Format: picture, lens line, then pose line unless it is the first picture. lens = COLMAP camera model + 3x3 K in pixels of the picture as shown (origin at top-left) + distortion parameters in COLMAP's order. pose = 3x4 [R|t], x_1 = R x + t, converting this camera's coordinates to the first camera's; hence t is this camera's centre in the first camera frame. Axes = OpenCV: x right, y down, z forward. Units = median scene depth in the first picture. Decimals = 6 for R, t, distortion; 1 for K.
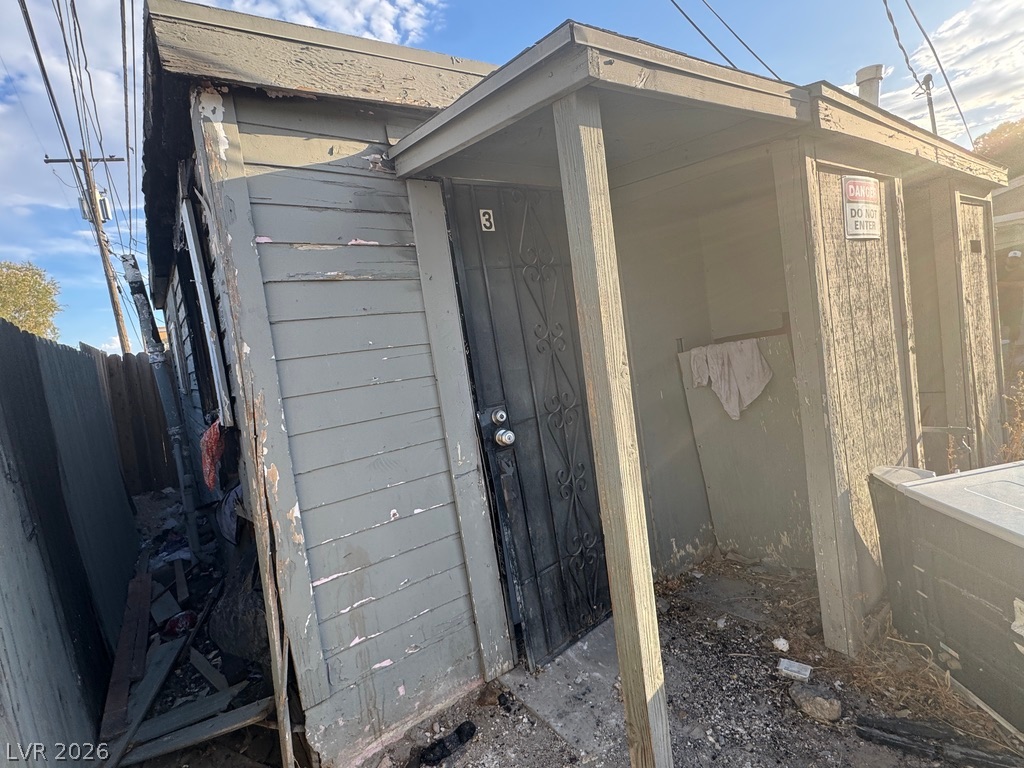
lens RADIAL K [[504.9, 0, 512.8], [0, 504.9, 383.5], [0, 0, 1]] dist [-0.001419, -0.000047]
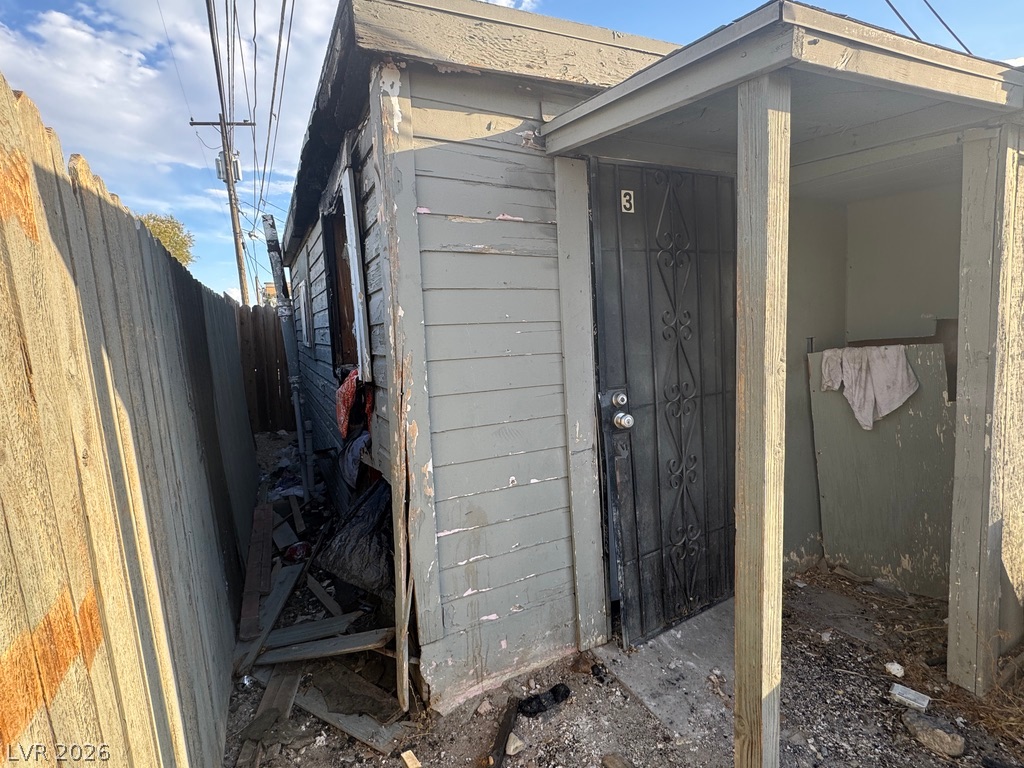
lens RADIAL K [[504.9, 0, 512.6], [0, 504.9, 386.8], [0, 0, 1]] dist [-0.001419, -0.000047]
pose [[0.983447, 0.104289, -0.148176, -0.098093], [-0.097006, 0.993731, 0.055572, 0.005539], [0.153042, -0.040278, 0.987398, -0.029829]]
